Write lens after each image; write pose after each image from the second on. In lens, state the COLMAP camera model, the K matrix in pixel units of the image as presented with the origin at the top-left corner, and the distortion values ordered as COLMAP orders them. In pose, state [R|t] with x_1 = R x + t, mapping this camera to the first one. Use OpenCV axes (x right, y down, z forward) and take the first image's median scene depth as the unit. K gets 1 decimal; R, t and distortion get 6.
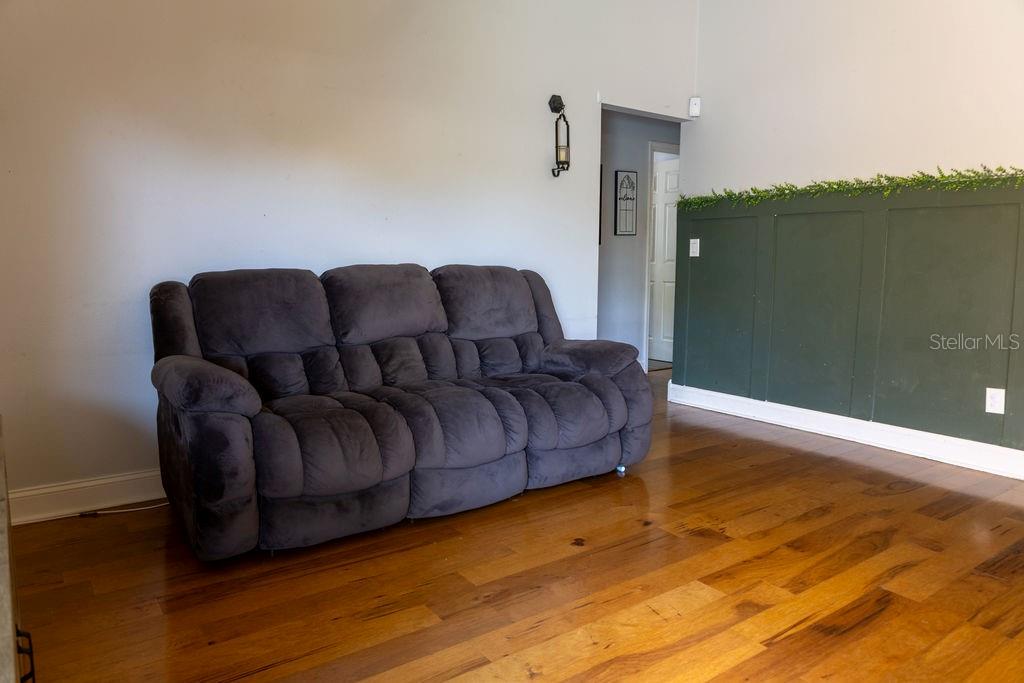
lens RADIAL K [[685.6, 0, 510.8], [0, 685.6, 341.2], [0, 0, 1]] dist [0.011601, -0.016615]
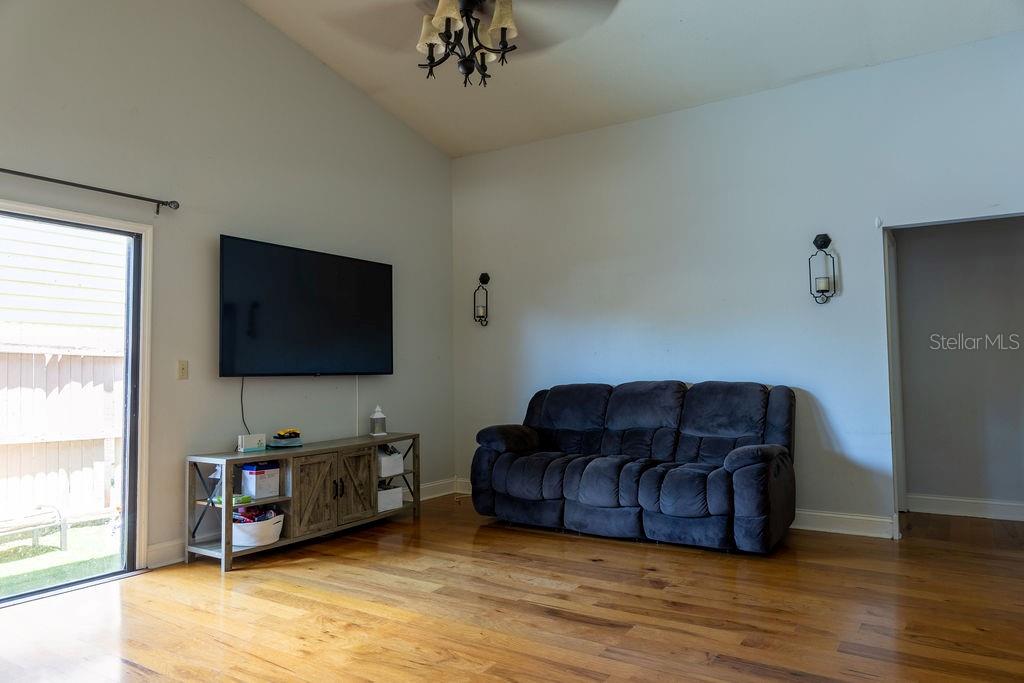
lens RADIAL K [[685.6, 0, 506.2], [0, 685.6, 344.5], [0, 0, 1]] dist [0.011601, -0.016615]
pose [[0.358806, -0.048960, -0.932127, 1.558528], [-0.098656, 0.991041, -0.090031, -0.032287], [0.928184, 0.124264, 0.350762, 0.213360]]
